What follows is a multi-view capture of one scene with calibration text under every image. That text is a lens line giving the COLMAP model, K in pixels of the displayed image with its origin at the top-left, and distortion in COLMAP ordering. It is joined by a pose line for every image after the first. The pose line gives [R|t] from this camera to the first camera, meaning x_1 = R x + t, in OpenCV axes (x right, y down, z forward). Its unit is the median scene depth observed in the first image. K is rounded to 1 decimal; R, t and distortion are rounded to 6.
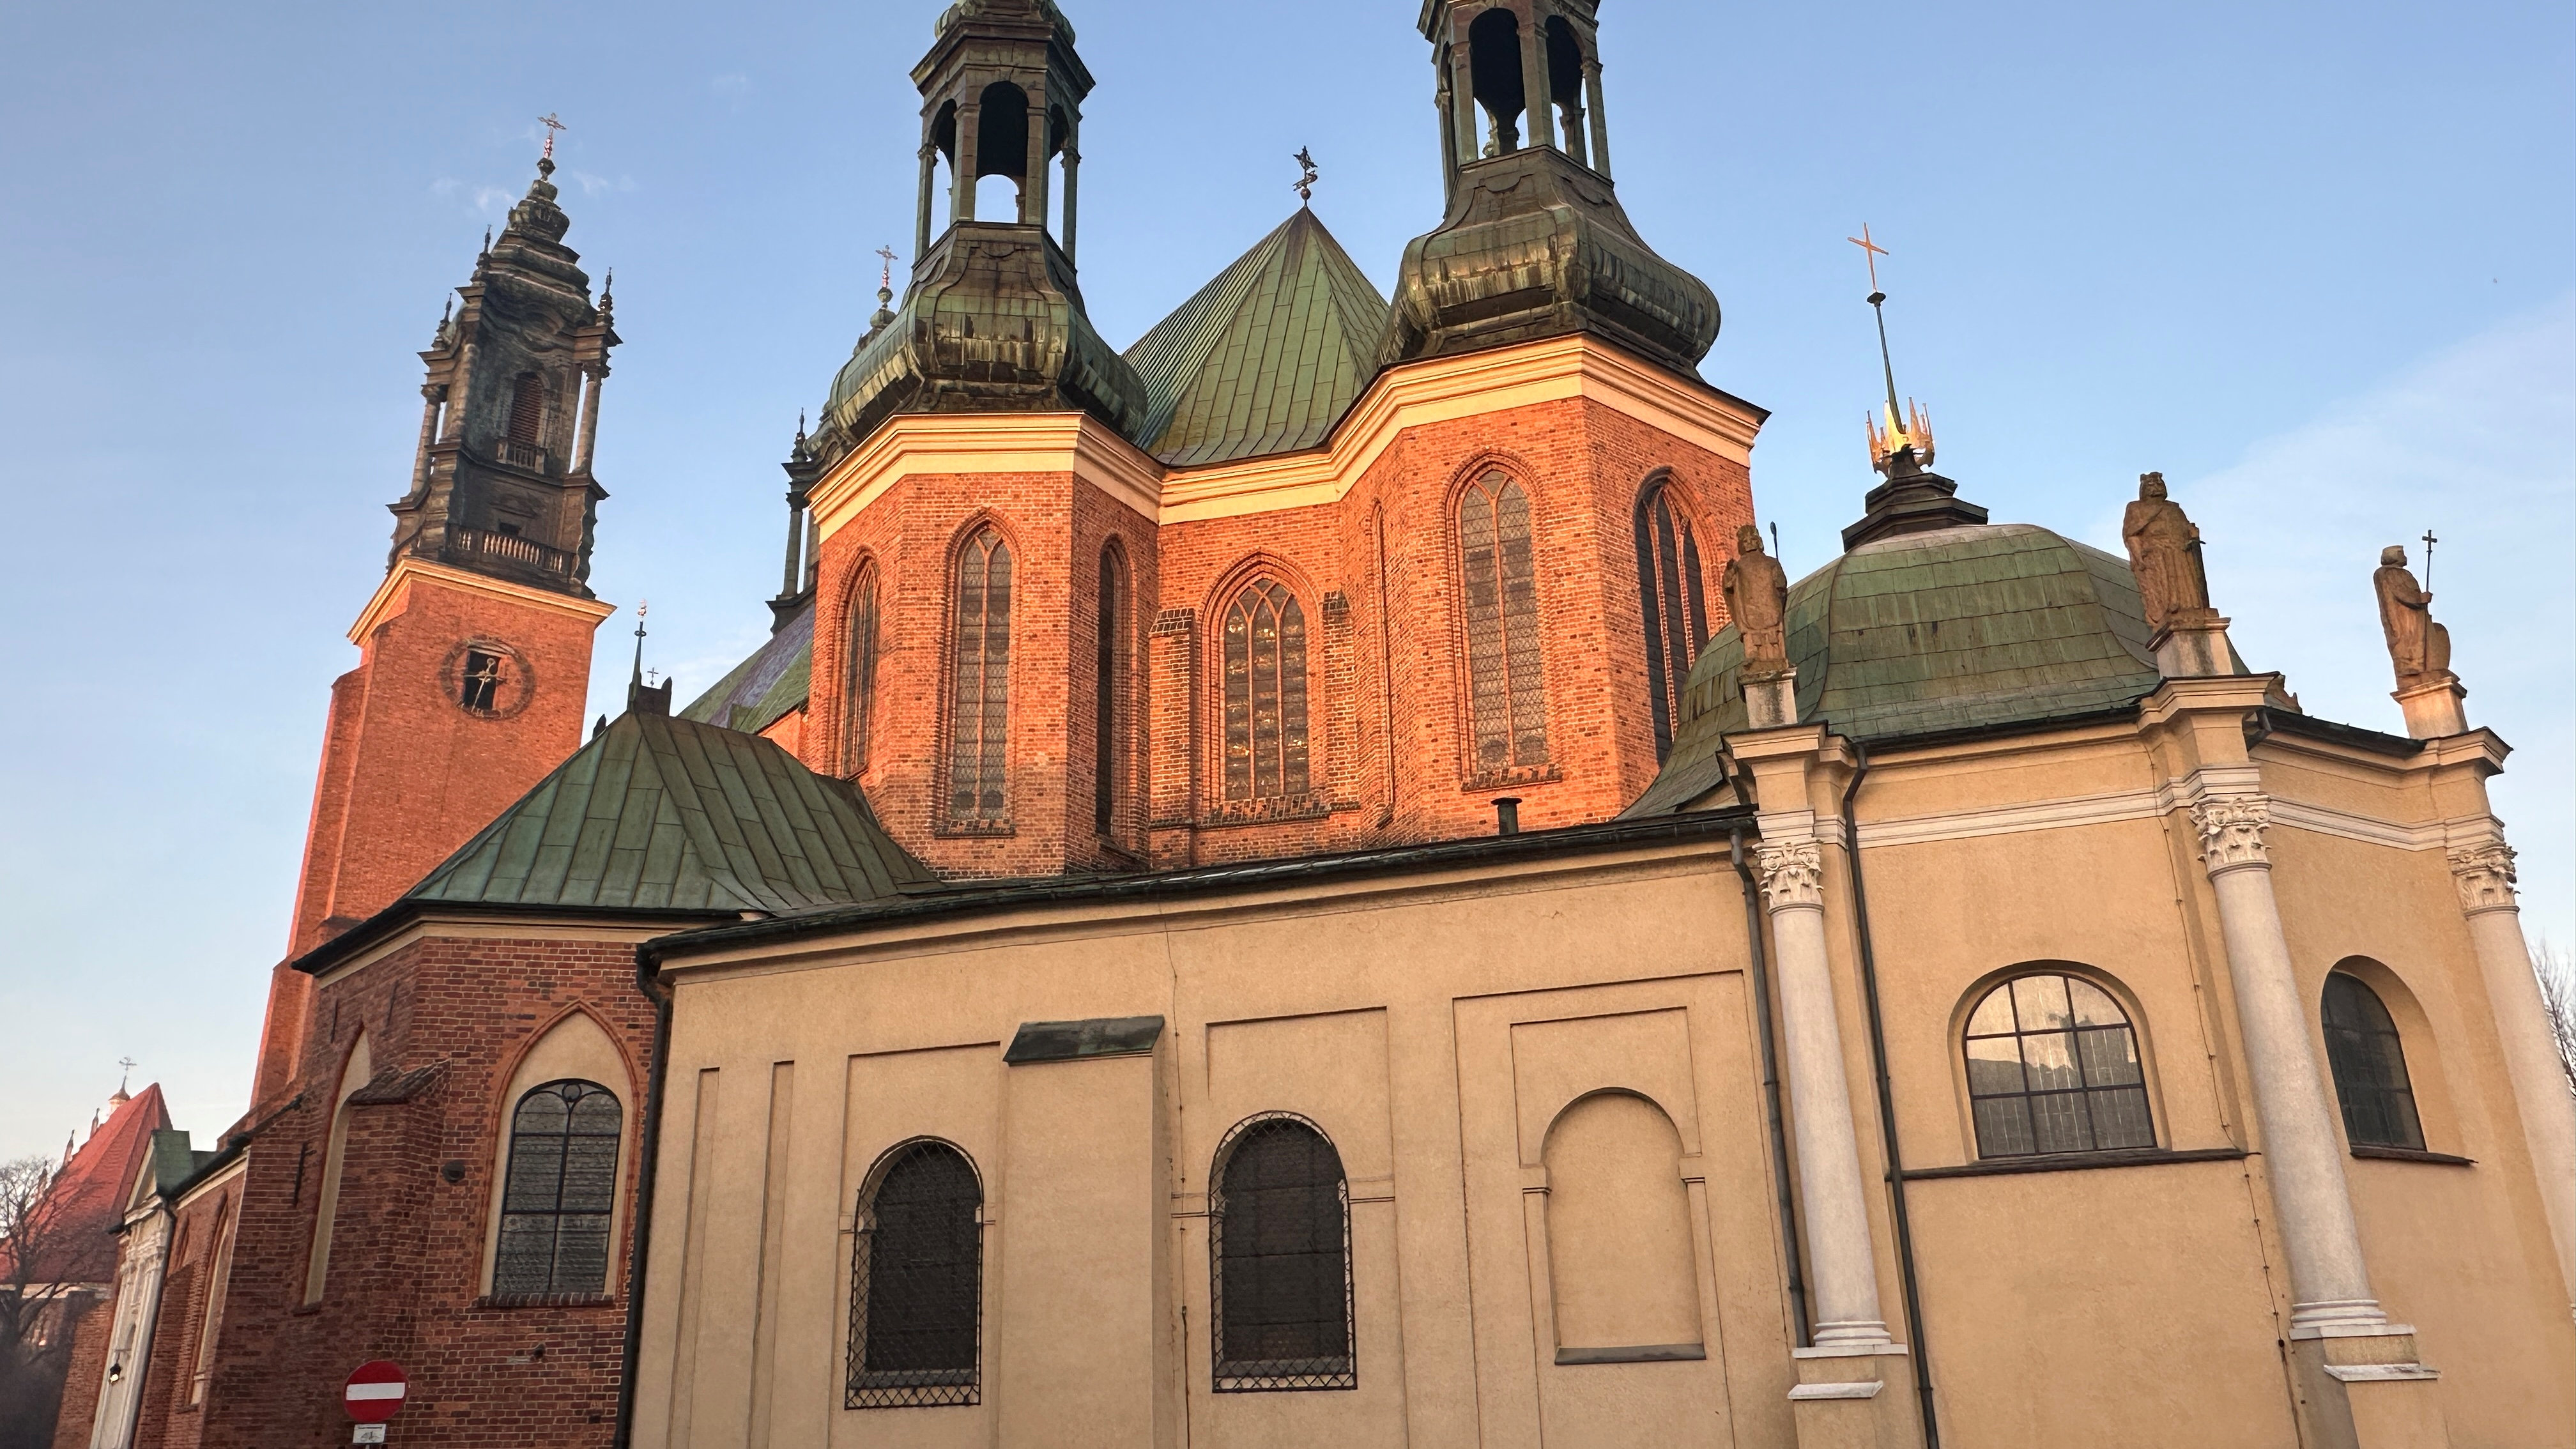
lens RADIAL K [[1832.6, 0, 1293.1], [0, 1832.6, 731.0], [0, 0, 1]] dist [-0.000309, -0.000085]
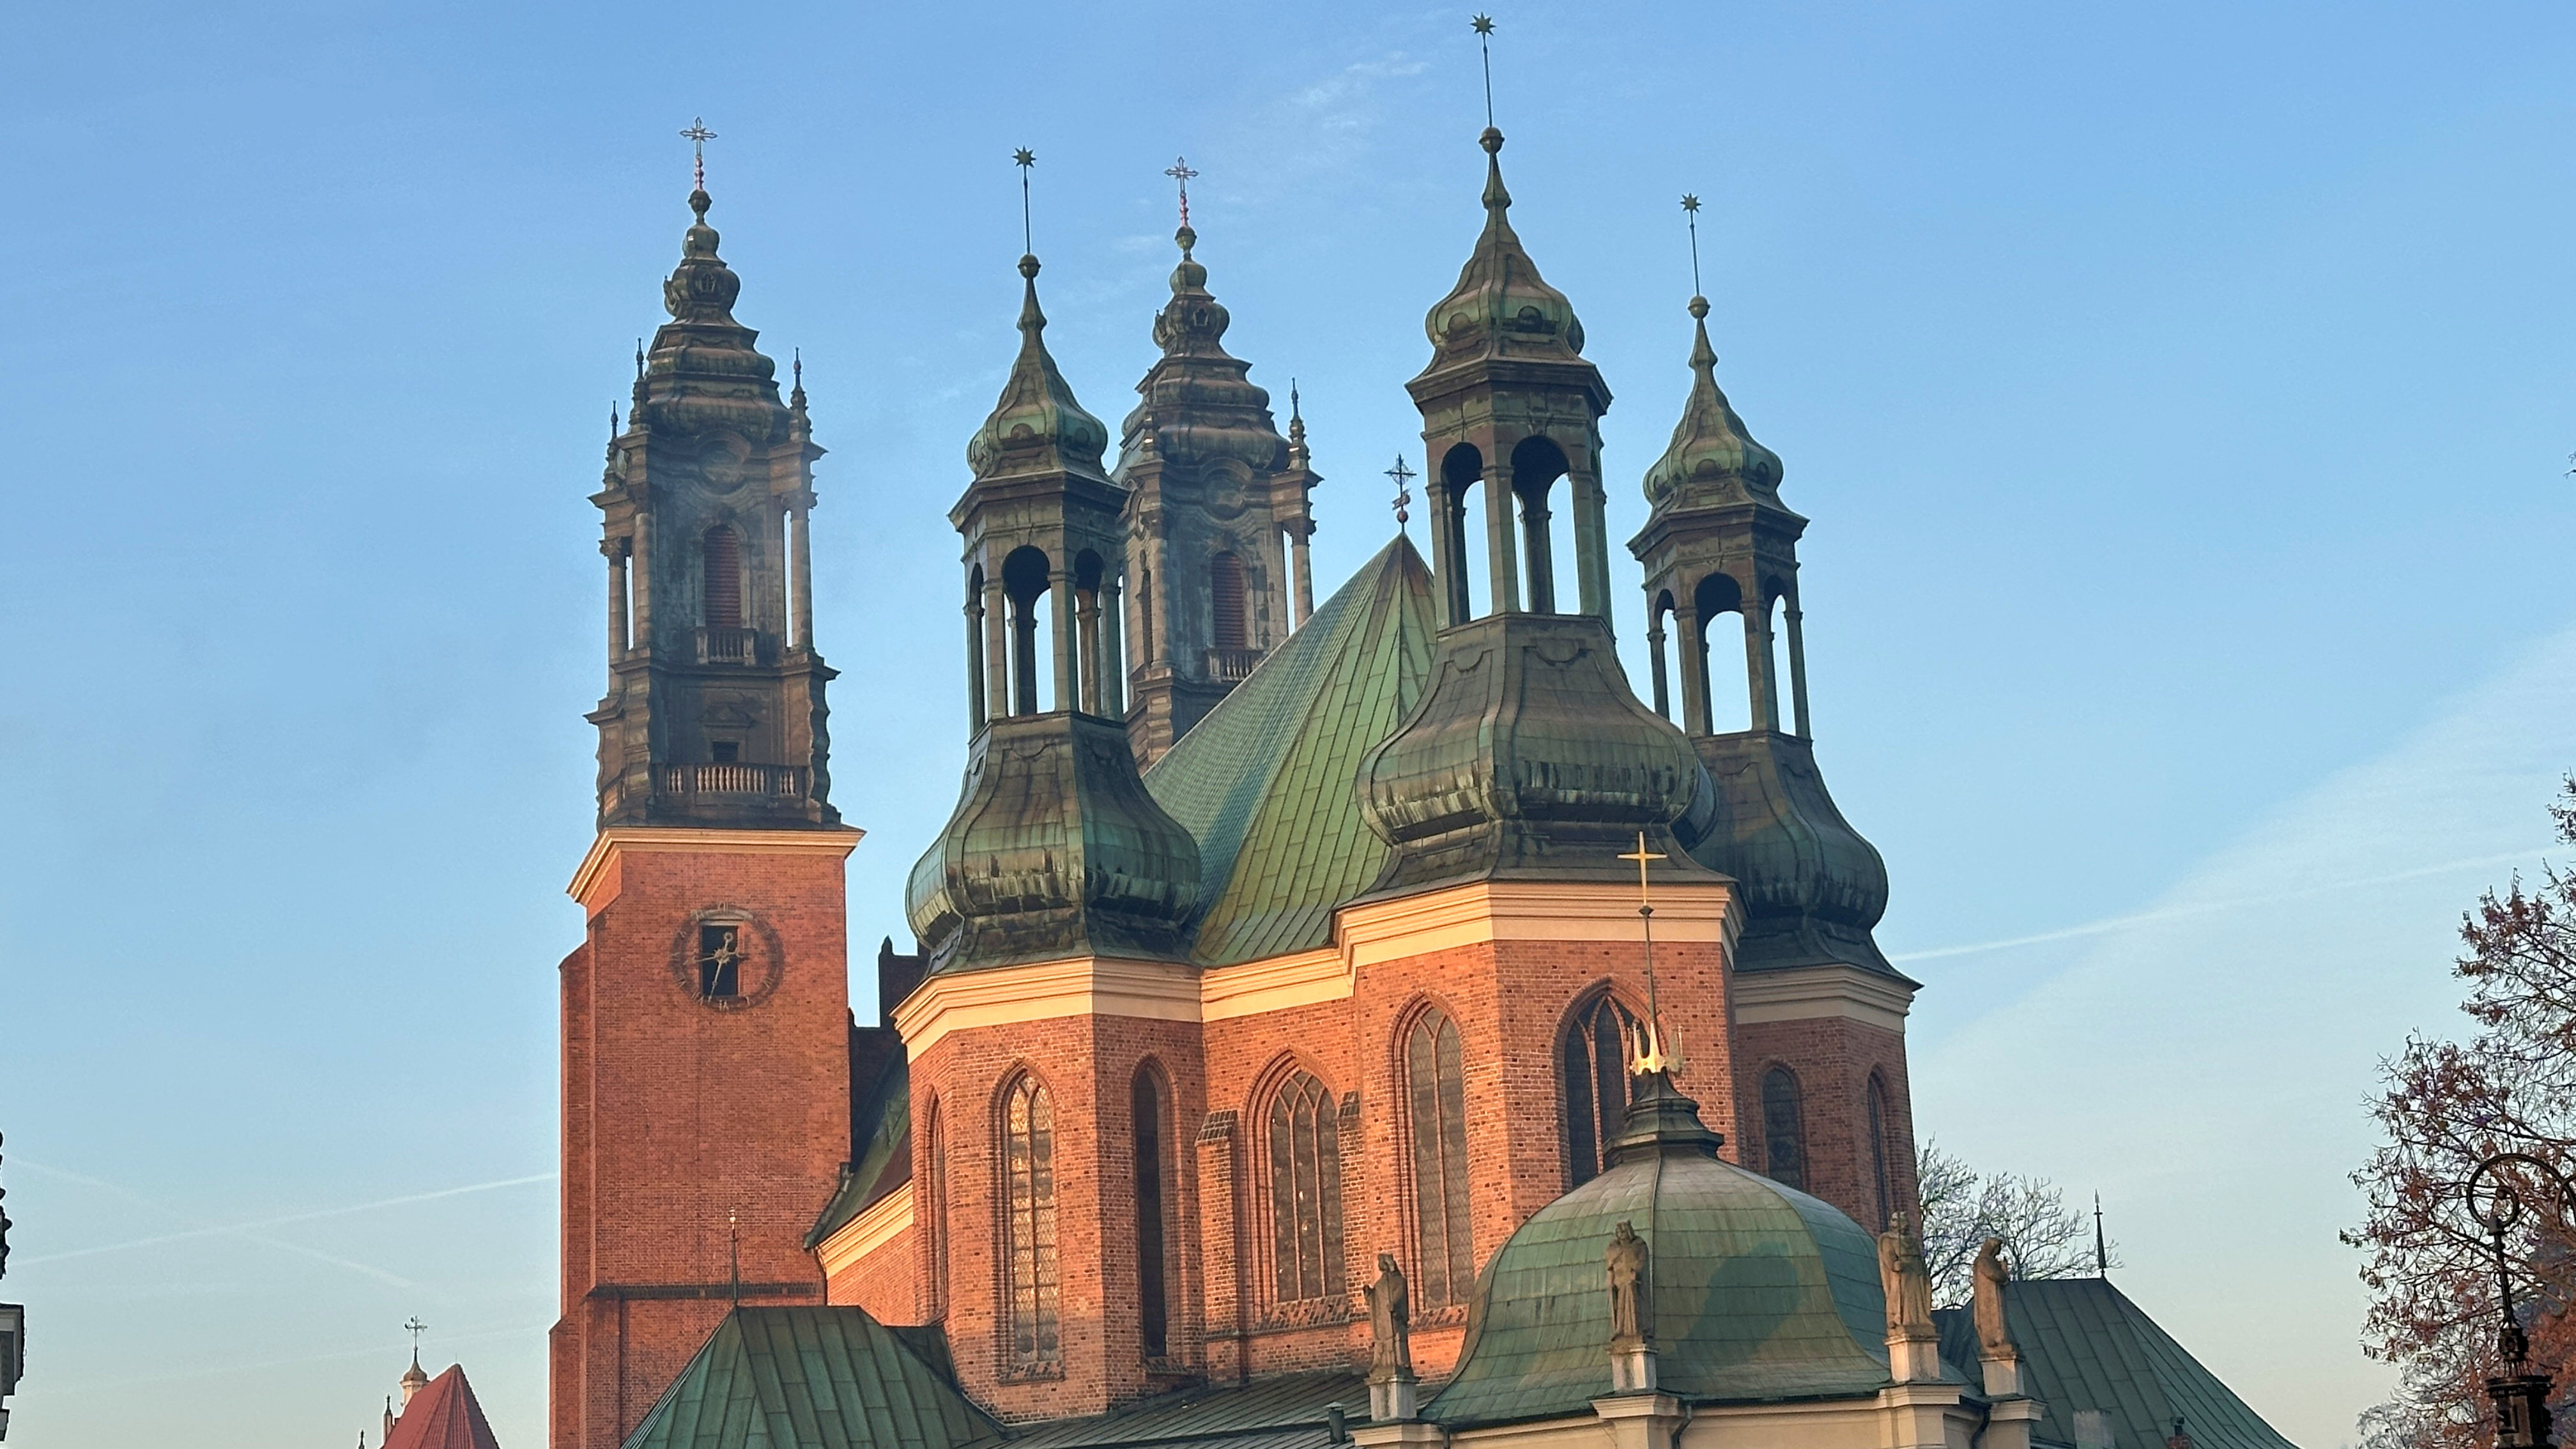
lens RADIAL K [[4305.9, 0, 1278.9], [0, 4305.9, 709.1], [0, 0, 1]] dist [0.168836, 0.058713]
pose [[0.930727, -0.110678, -0.348564, 0.884497], [0.153649, 0.983247, 0.098063, -0.551715], [0.331872, -0.144827, 0.932141, -1.288930]]
